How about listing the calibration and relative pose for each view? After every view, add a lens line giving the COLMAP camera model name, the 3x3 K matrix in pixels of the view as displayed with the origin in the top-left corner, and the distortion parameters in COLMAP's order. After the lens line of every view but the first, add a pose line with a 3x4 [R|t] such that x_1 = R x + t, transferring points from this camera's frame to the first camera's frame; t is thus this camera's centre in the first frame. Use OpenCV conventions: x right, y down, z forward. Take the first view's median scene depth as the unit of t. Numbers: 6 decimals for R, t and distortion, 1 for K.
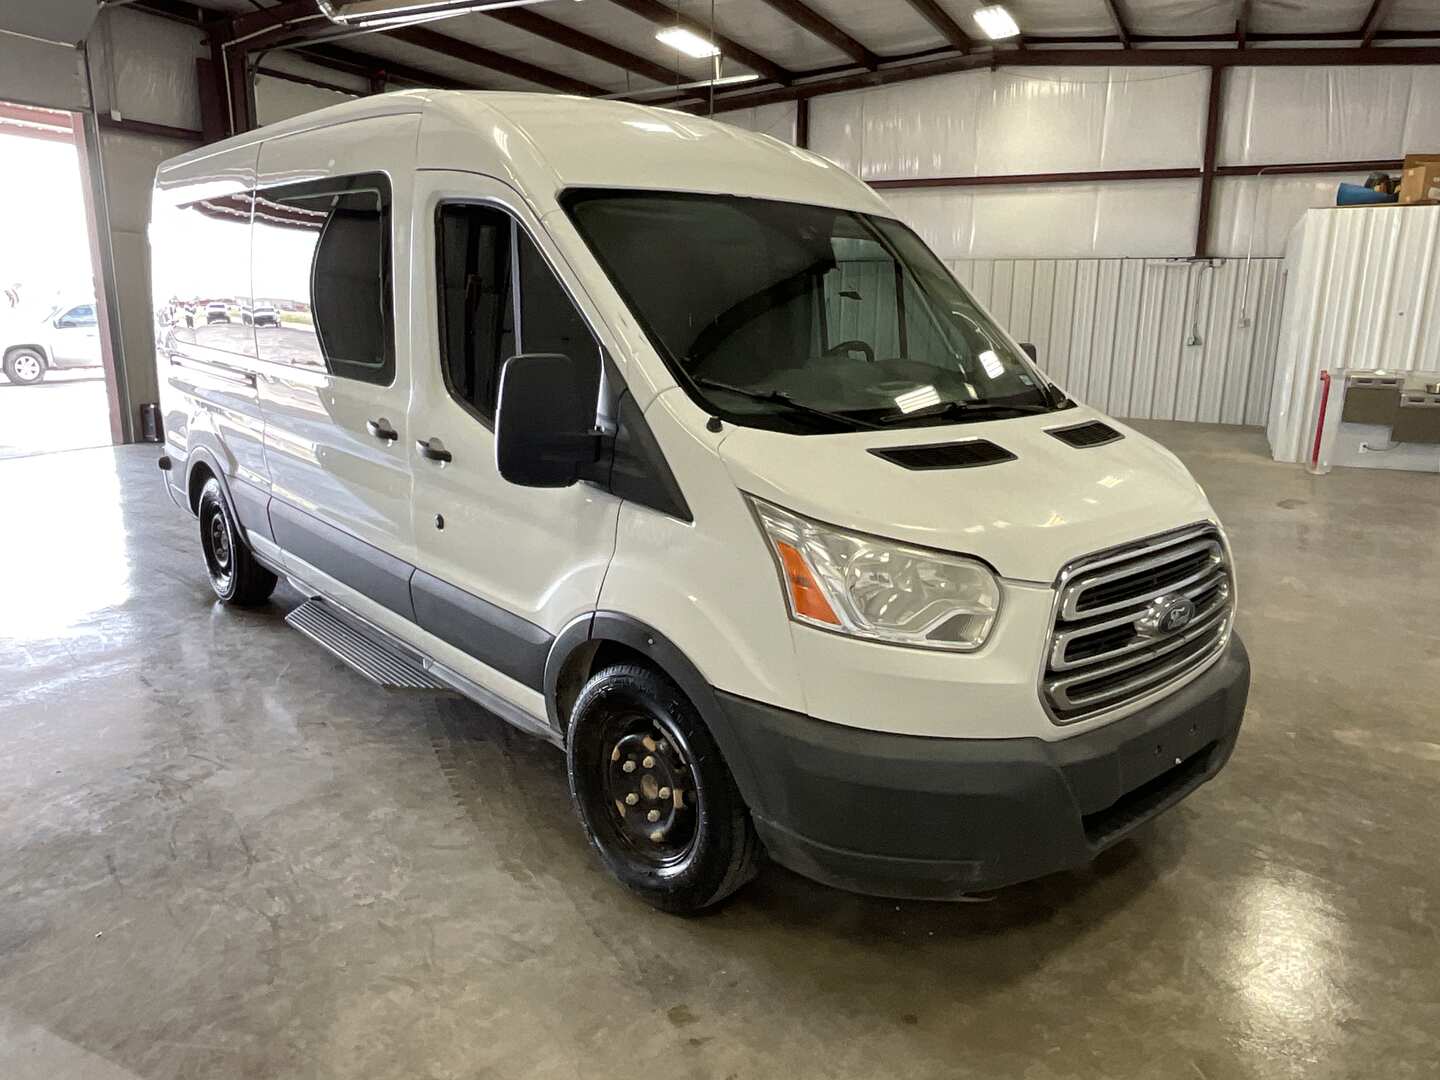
lens RADIAL K [[1014.9, 0, 724.1], [0, 1014.9, 538.9], [0, 0, 1]] dist [-0.002995, -0.008484]
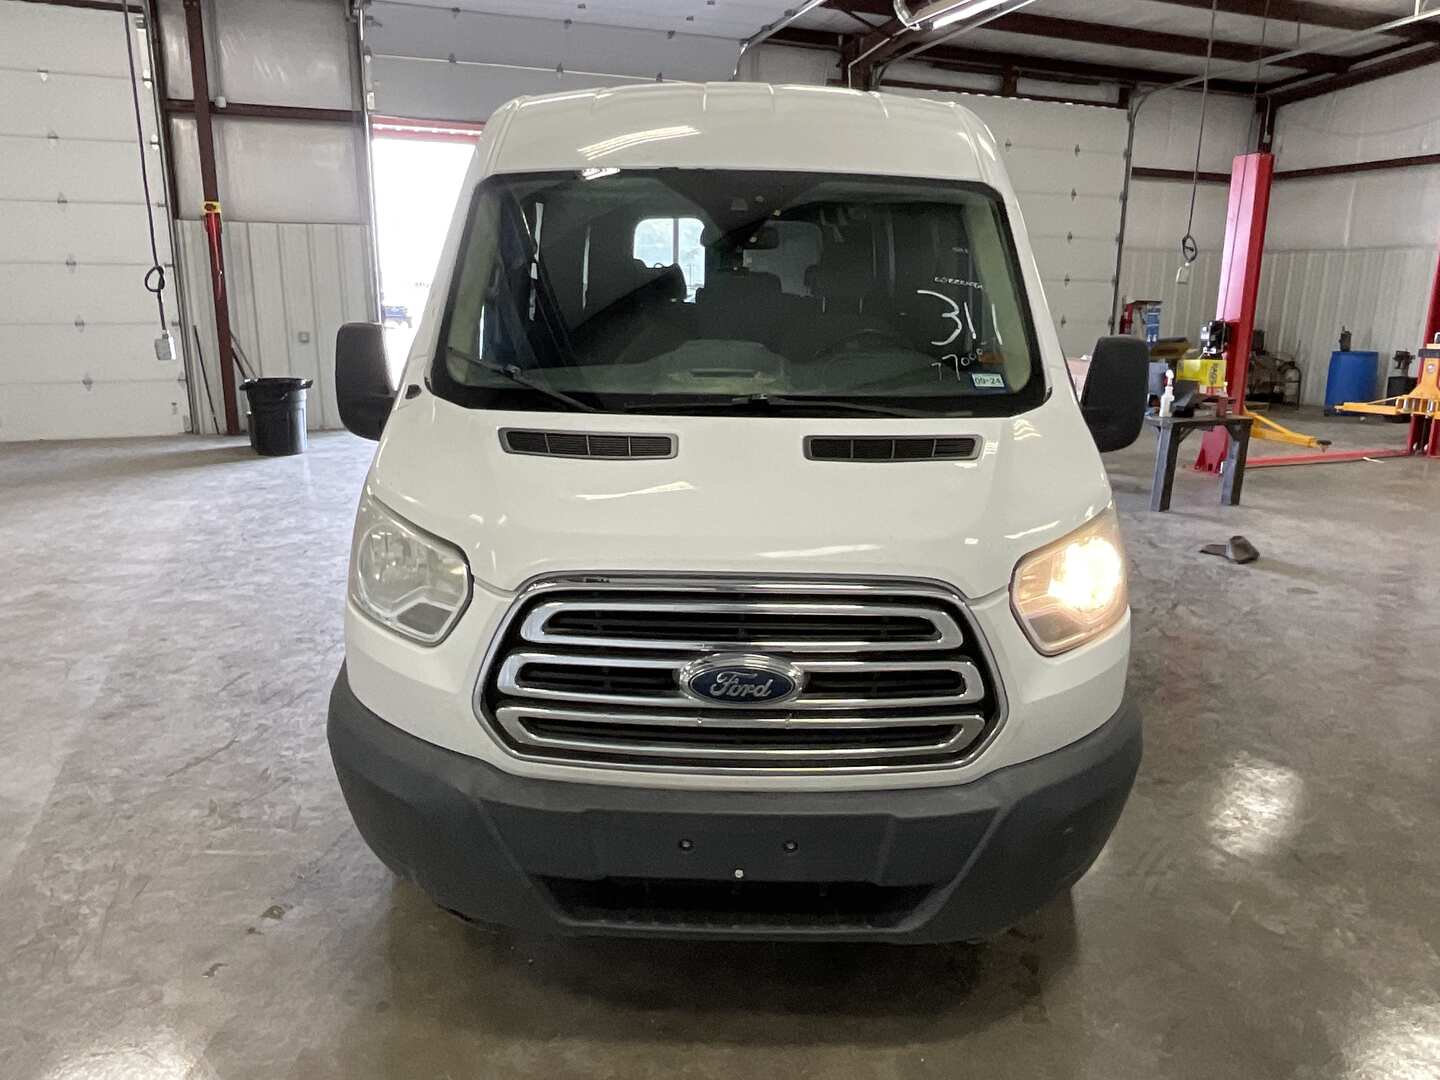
lens RADIAL K [[1014.9, 0, 719.6], [0, 1014.9, 539.8], [0, 0, 1]] dist [-0.002995, -0.008484]
pose [[0.742278, 0.153854, -0.652190, 0.892548], [-0.152823, 0.986504, 0.058788, -0.068598], [0.652433, 0.056033, 0.755772, 0.404536]]
